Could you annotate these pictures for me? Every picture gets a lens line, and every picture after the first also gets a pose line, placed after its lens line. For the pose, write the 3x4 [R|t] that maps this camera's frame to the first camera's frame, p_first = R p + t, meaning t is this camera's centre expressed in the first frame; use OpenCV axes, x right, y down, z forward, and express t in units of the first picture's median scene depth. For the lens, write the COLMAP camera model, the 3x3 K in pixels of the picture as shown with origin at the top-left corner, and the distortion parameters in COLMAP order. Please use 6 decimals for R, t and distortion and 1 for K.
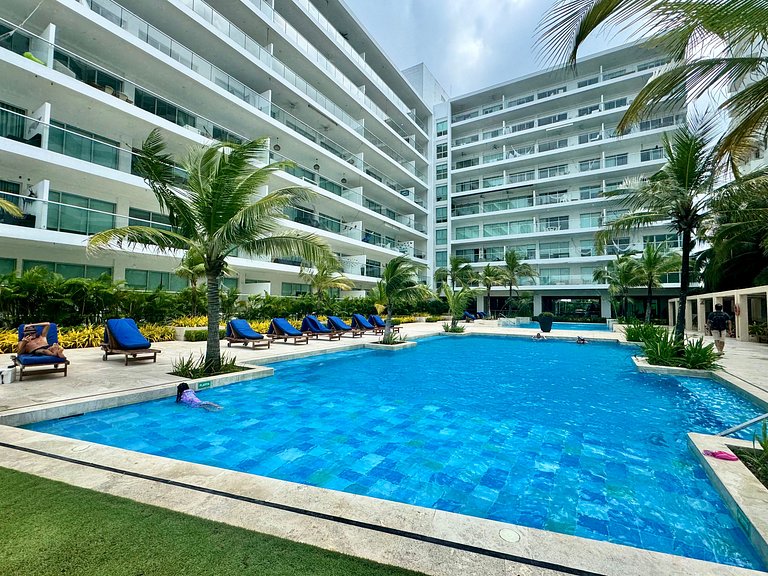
lens RADIAL K [[354.0, 0, 377.7], [0, 354.0, 290.3], [0, 0, 1]] dist [-0.003705, -0.000284]
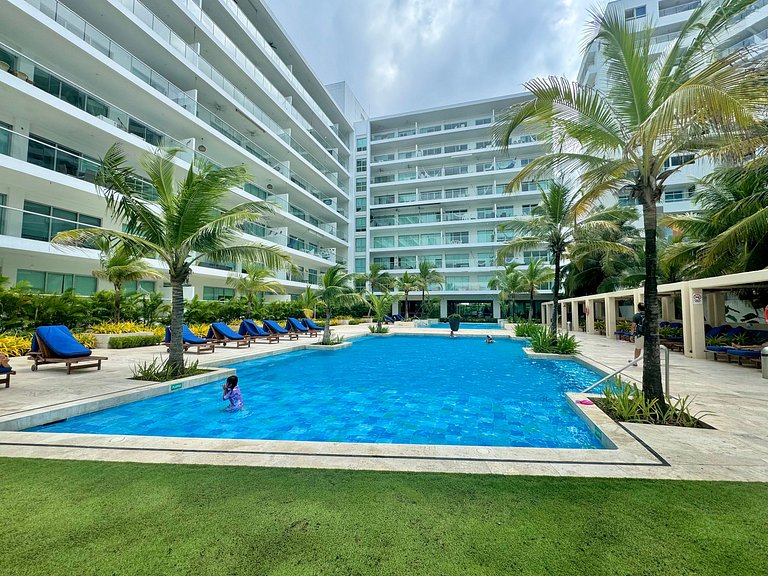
lens RADIAL K [[340.8, 0, 383.7], [0, 340.8, 288.6], [0, 0, 1]] dist [-0.002974, -0.000154]
pose [[0.966336, 0.009259, 0.257118, -0.038870], [-0.005010, 0.999840, -0.017176, -0.002143], [-0.257236, 0.015309, 0.966227, -0.033426]]
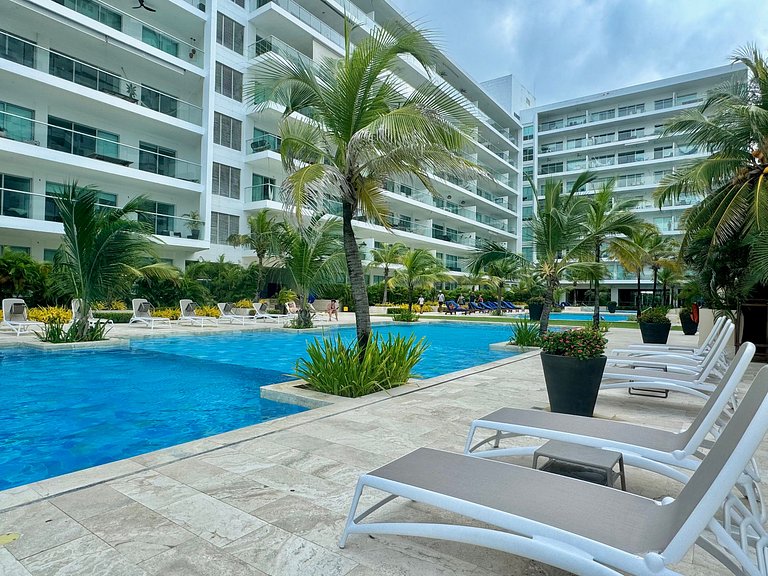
lens RADIAL K [[451.1, 0, 385.3], [0, 451.1, 292.2], [0, 0, 1]] dist [-0.003448, -0.002186]
pose [[0.997359, 0.002822, -0.072577, -0.361375], [-0.000448, 0.999465, 0.032696, -0.038633], [0.072630, -0.032577, 0.996827, -0.995900]]
